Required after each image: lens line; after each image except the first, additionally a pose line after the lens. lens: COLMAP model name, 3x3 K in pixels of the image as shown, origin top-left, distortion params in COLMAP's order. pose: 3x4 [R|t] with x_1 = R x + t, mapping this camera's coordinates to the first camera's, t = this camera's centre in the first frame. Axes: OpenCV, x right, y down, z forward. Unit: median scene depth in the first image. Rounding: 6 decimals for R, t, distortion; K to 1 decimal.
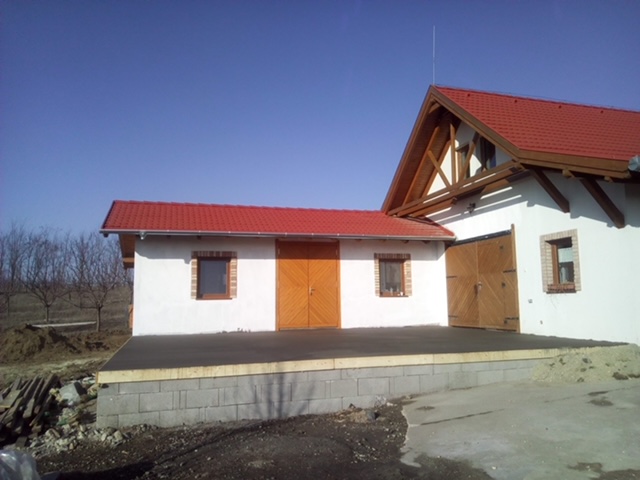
lens RADIAL K [[507.2, 0, 320.0], [0, 507.2, 240.0], [0, 0, 1]] dist [-0.000875, -0.002735]
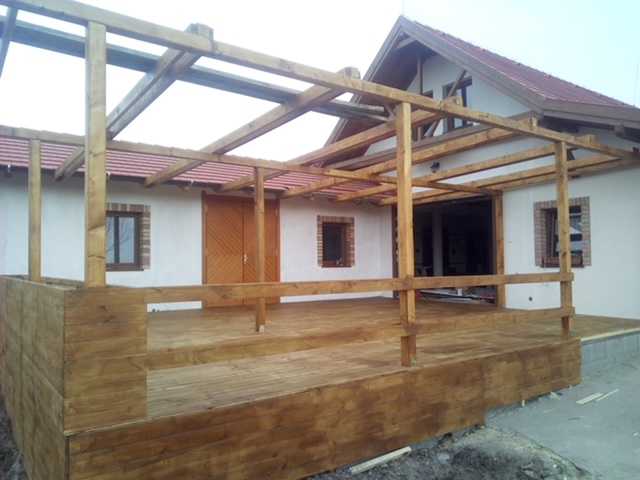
lens RADIAL K [[507.2, 0, 320.0], [0, 507.2, 240.0], [0, 0, 1]] dist [-0.000875, -0.002735]
pose [[0.940852, 0.023324, 0.338013, -0.181749], [-0.047163, 0.996931, 0.062487, 0.015465], [-0.335519, -0.074733, 0.939065, 0.233091]]
